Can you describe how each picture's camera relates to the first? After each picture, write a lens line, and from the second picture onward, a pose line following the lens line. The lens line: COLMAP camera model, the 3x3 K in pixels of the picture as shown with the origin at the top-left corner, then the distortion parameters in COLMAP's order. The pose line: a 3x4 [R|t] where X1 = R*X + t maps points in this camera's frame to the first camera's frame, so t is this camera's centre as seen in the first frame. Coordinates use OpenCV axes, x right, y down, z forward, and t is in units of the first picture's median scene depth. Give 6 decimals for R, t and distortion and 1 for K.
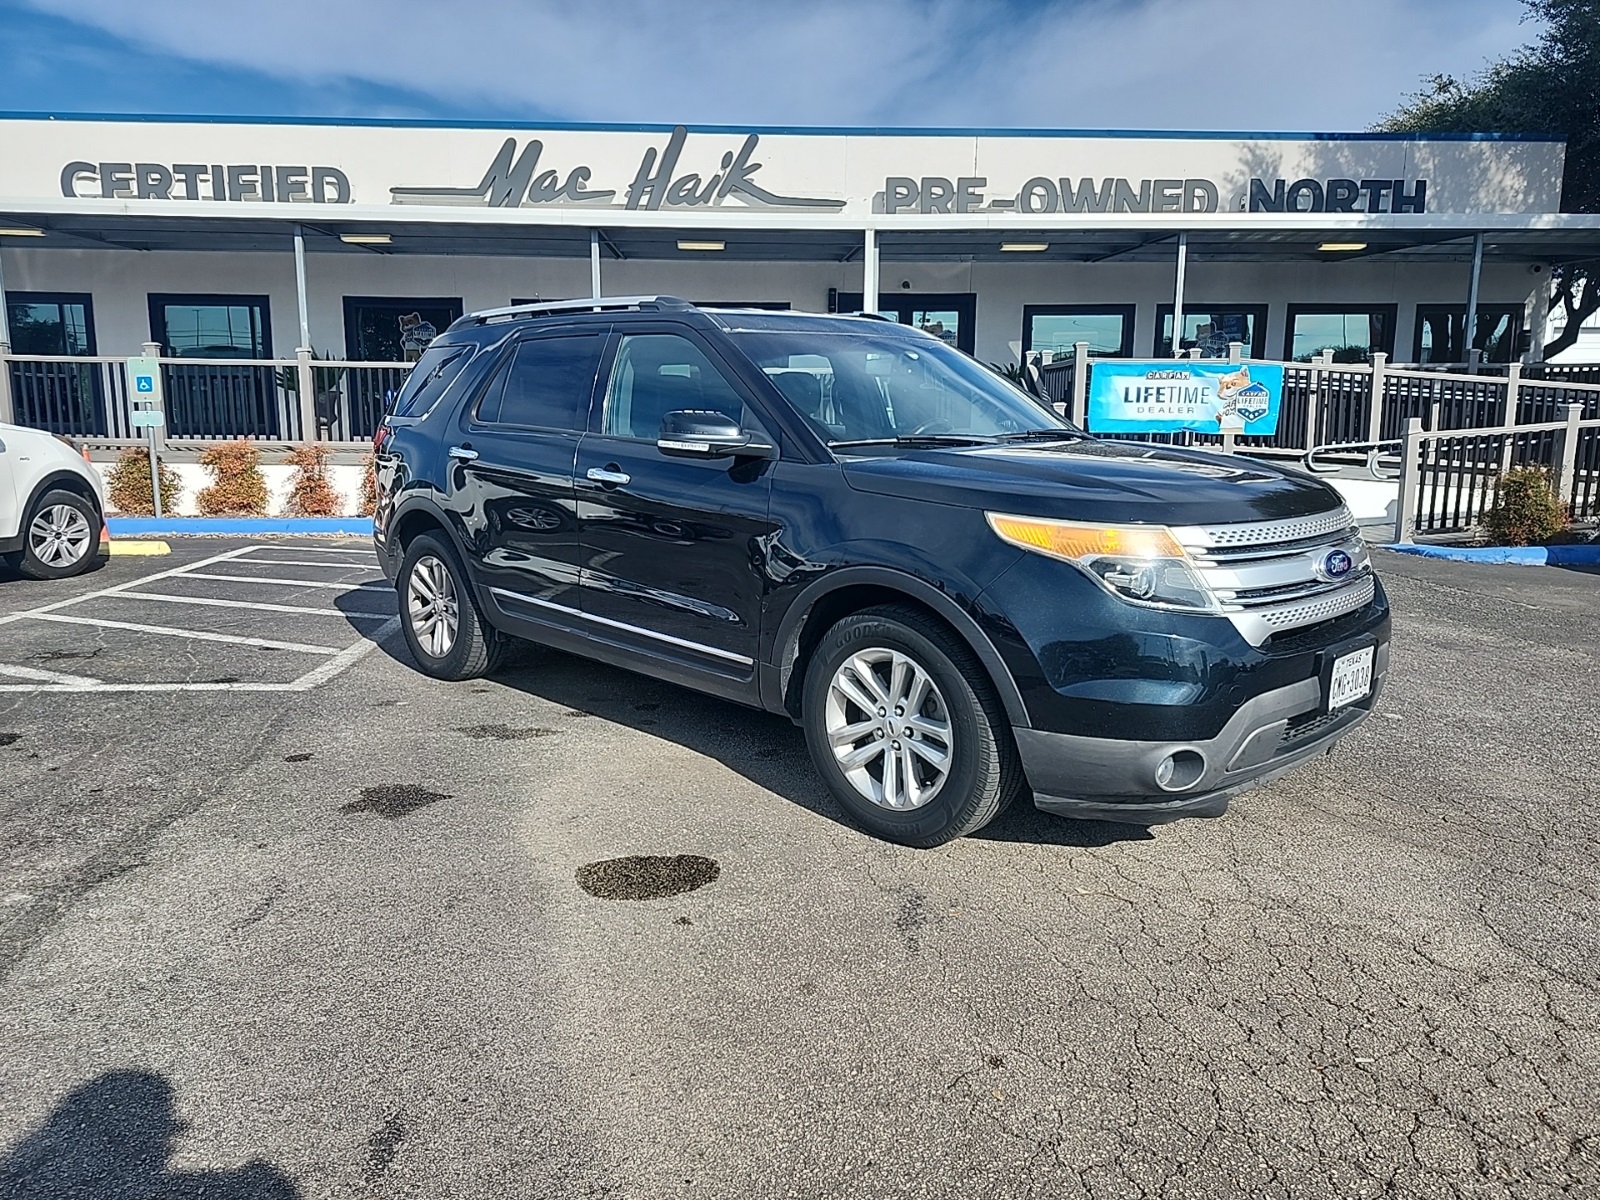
lens RADIAL K [[1136.5, 0, 779.7], [0, 1136.5, 591.8], [0, 0, 1]] dist [0.057363, -0.056868]
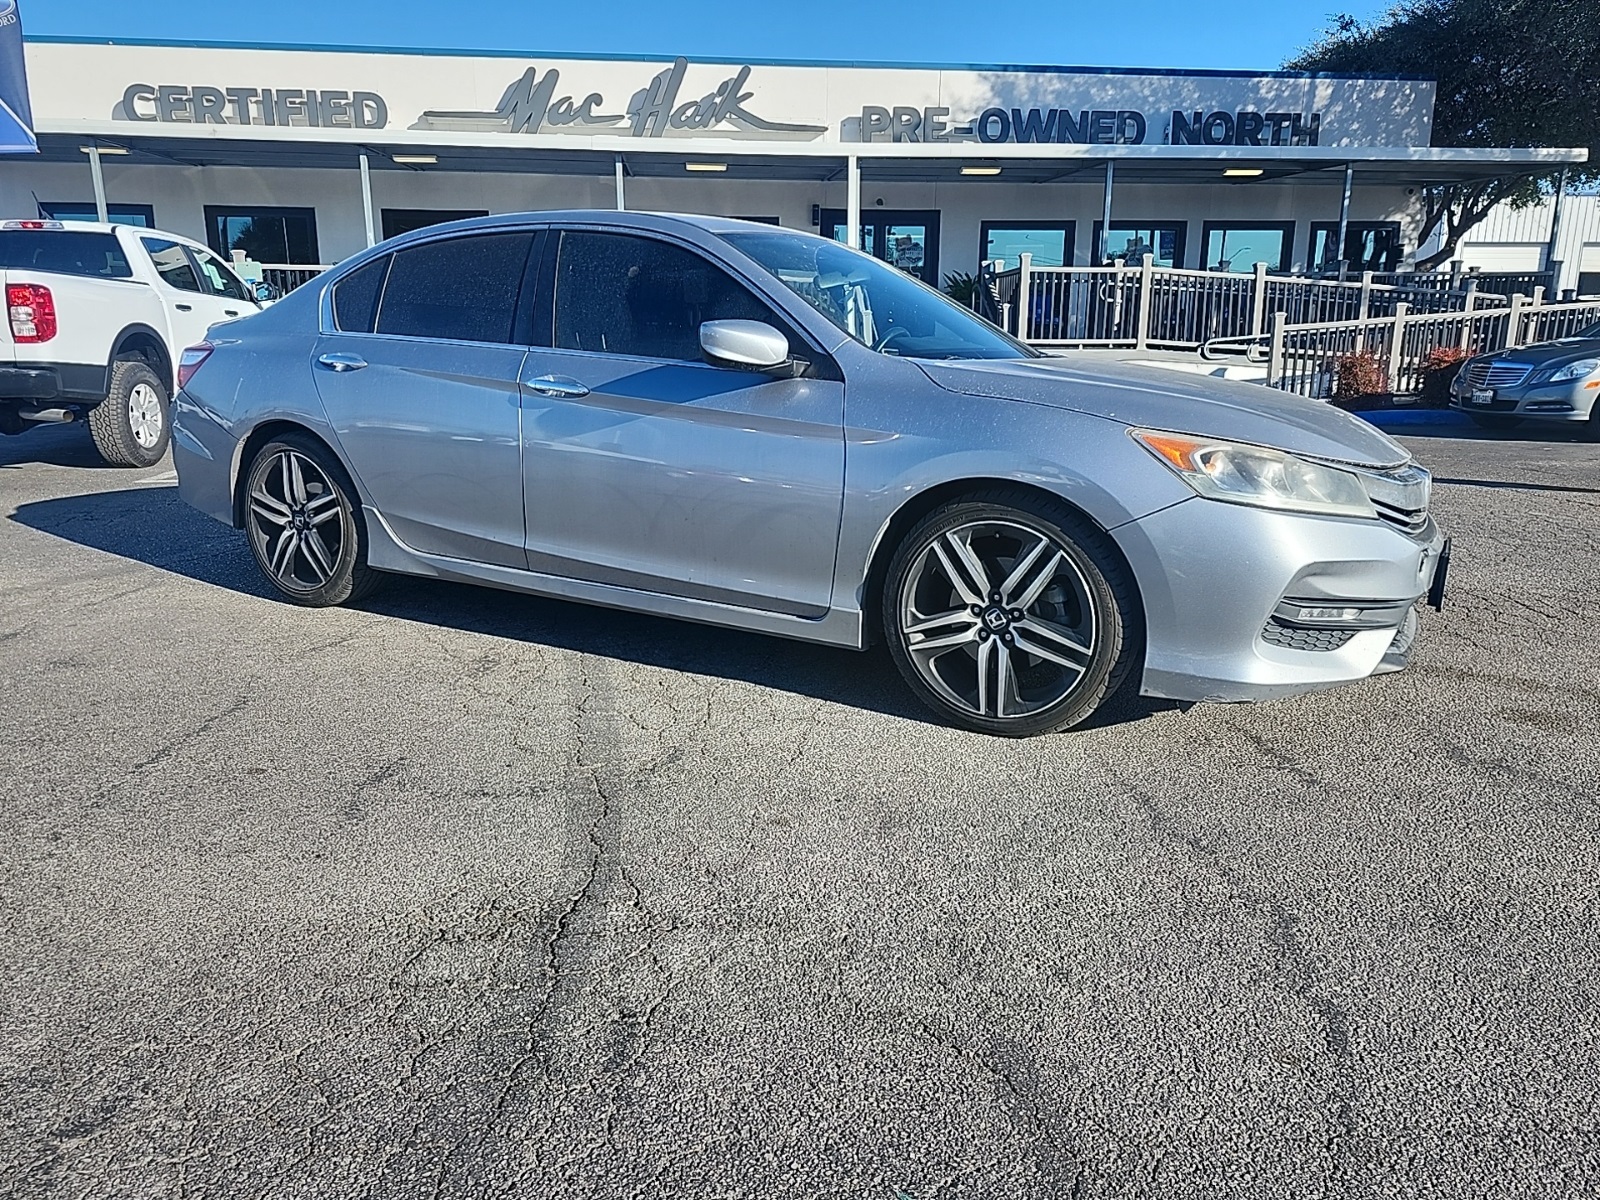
lens RADIAL K [[1142.8, 0, 809.8], [0, 1142.8, 600.3], [0, 0, 1]] dist [0.054944, -0.056416]
pose [[0.998178, -0.014334, 0.058613, -0.035019], [0.009807, 0.996998, 0.076808, 0.043077], [-0.059538, -0.076094, 0.995322, -0.186540]]
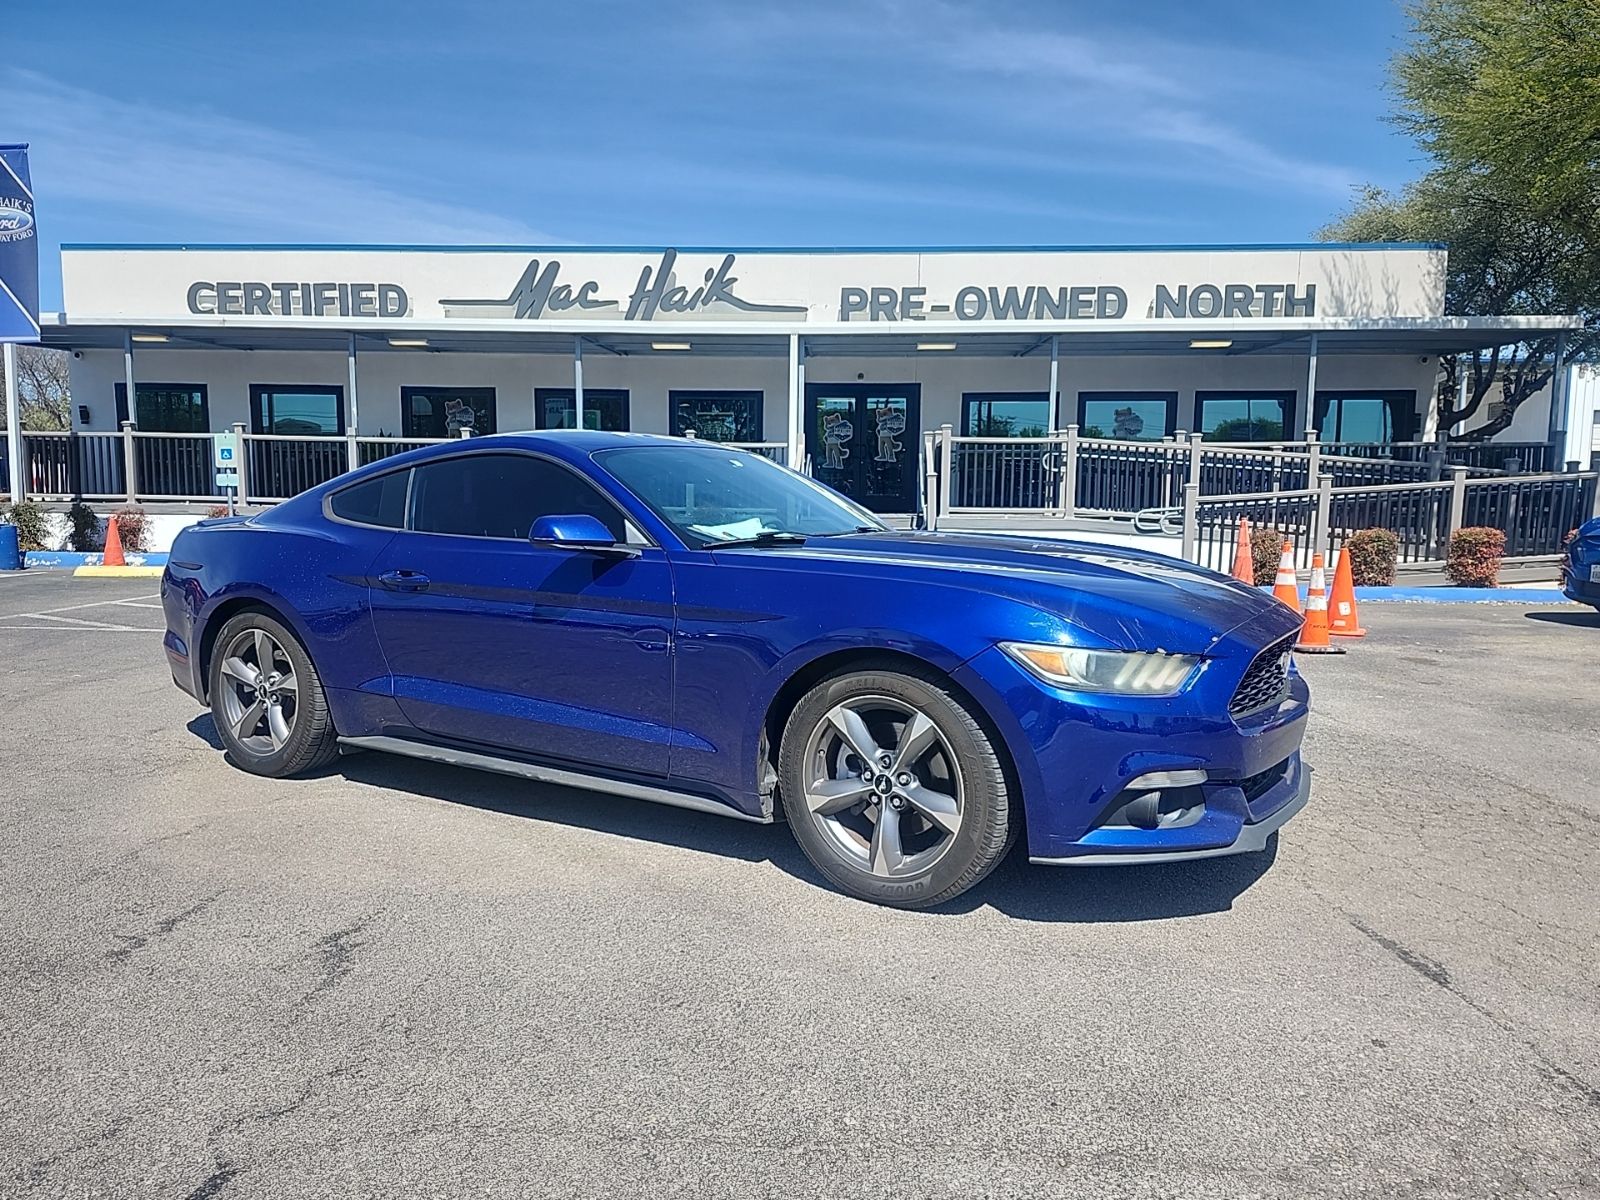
lens RADIAL K [[1146.7, 0, 792.1], [0, 1146.7, 612.1], [0, 0, 1]] dist [0.090076, -0.121099]
pose [[0.995106, 0.017178, -0.097306, 0.168482], [-0.022360, 0.998375, -0.052414, 0.041837], [0.096247, 0.054334, 0.993873, -0.189867]]
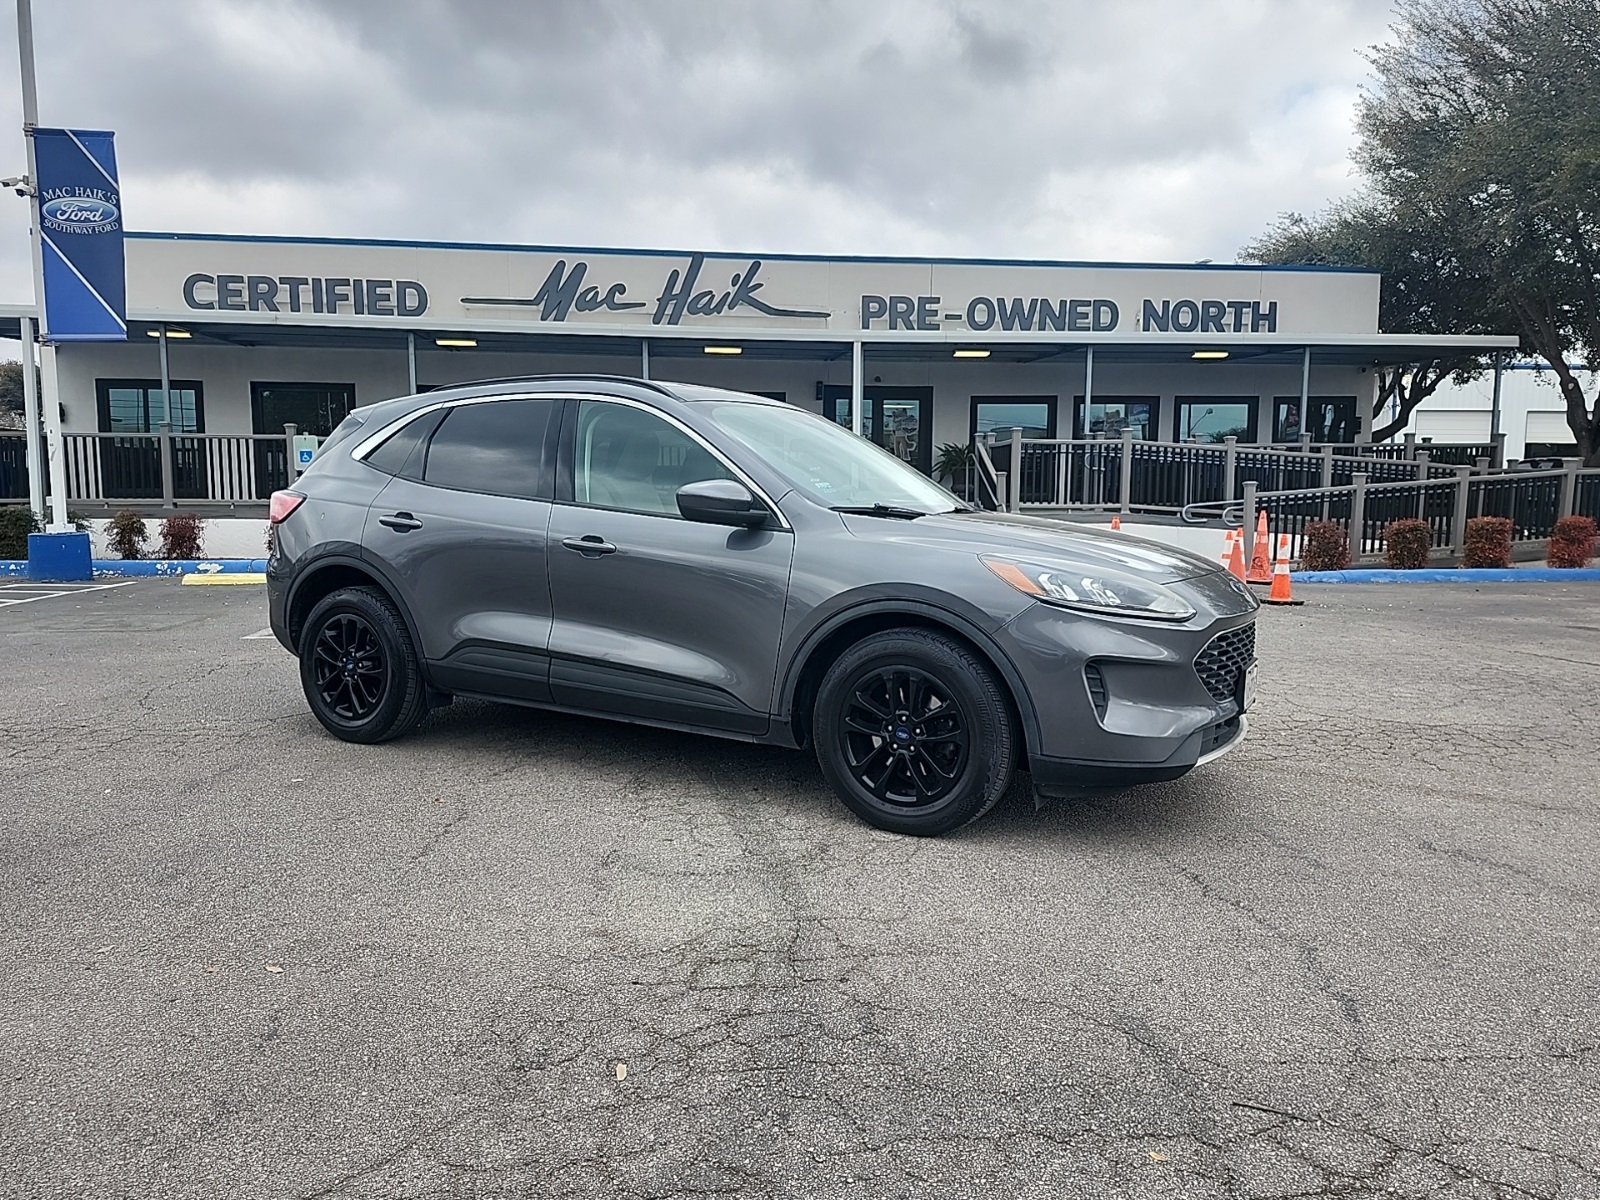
lens RADIAL K [[1140.7, 0, 810.3], [0, 1140.7, 601.3], [0, 0, 1]] dist [0.103287, -0.147806]
pose [[0.996880, -0.007748, 0.078555, -0.066872], [0.012052, 0.998443, -0.054472, 0.043807], [-0.078010, 0.055248, 0.995421, -0.242462]]
